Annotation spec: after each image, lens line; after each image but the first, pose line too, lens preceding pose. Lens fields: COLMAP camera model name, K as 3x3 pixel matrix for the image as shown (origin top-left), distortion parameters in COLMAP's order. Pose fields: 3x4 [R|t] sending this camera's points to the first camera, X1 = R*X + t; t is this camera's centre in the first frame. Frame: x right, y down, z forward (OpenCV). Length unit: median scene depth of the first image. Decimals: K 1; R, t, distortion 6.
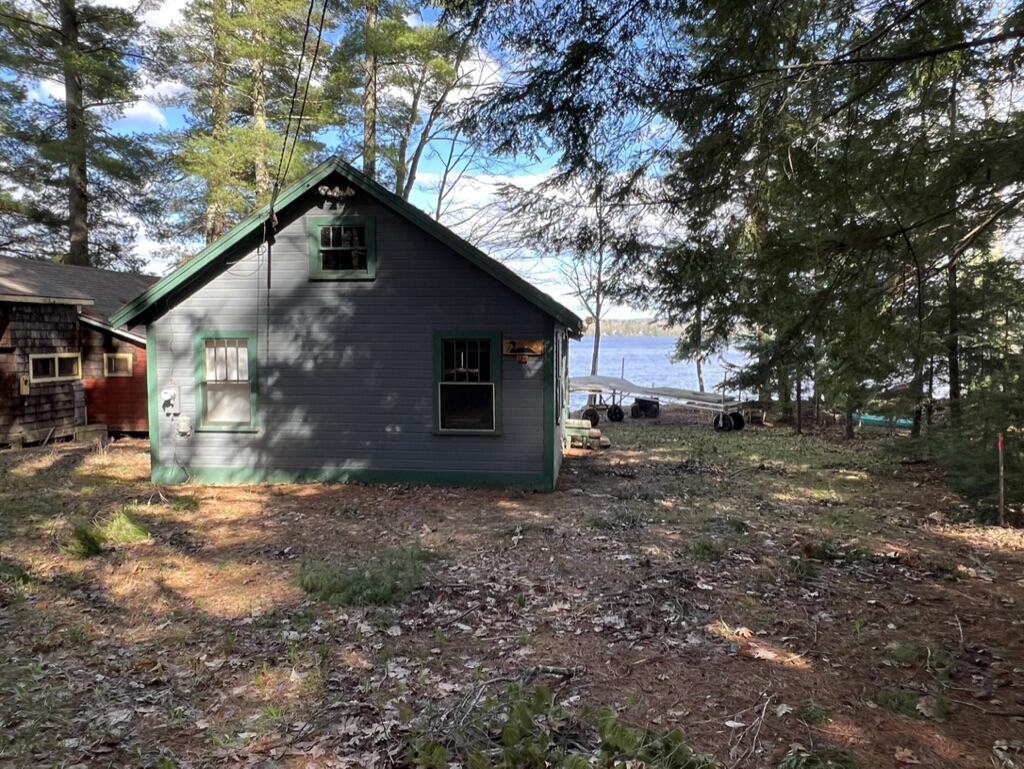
lens RADIAL K [[771.8, 0, 503.8], [0, 771.8, 384.9], [0, 0, 1]] dist [0.002184, -0.006170]
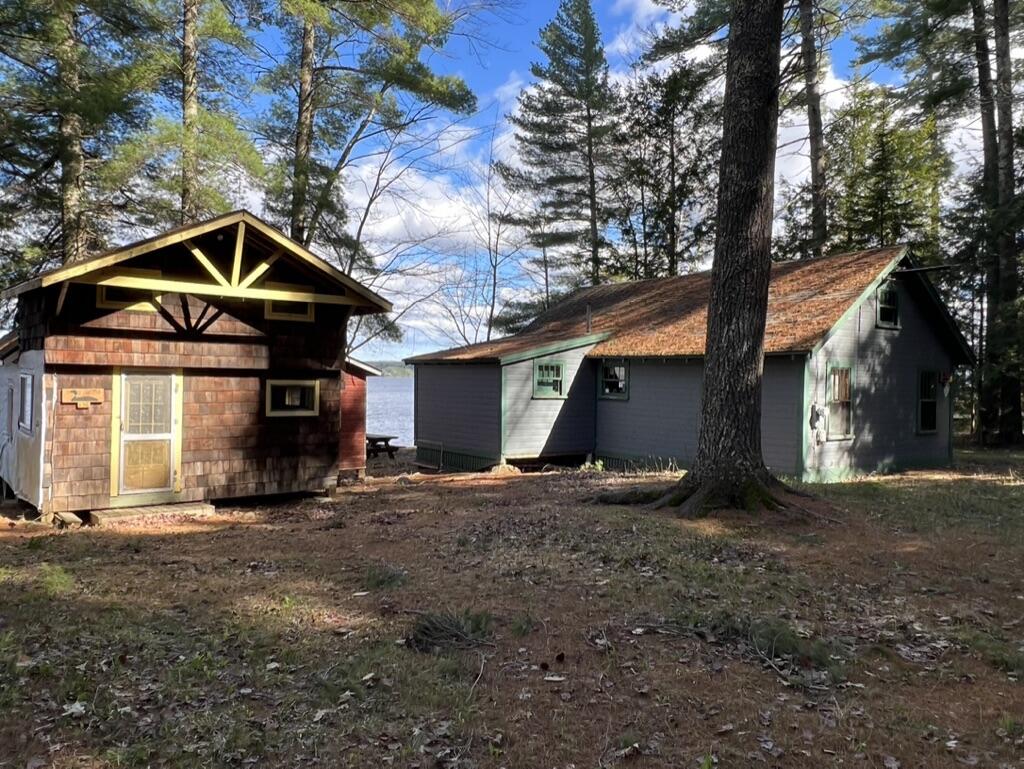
lens RADIAL K [[771.8, 0, 507.9], [0, 771.8, 386.1], [0, 0, 1]] dist [0.002184, -0.006170]
pose [[0.729149, 0.004461, 0.684340, -1.685680], [0.025000, 0.999138, -0.033150, -0.001453], [-0.683898, 0.041280, 0.728409, 0.445203]]
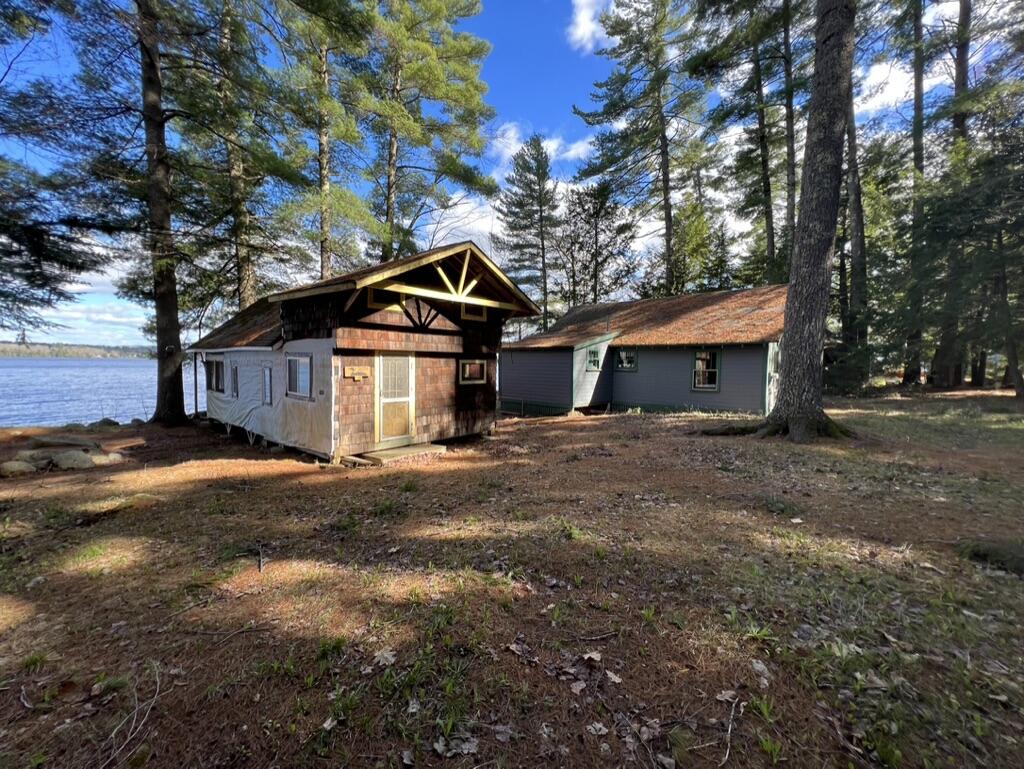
lens RADIAL K [[415.3, 0, 513.3], [0, 415.3, 384.1], [0, 0, 1]] dist [-0.002203, 0.000735]
pose [[0.596981, -0.037744, 0.801367, -1.842124], [0.039174, 0.999073, 0.017873, -0.016849], [-0.801299, 0.020723, 0.597905, 0.906783]]
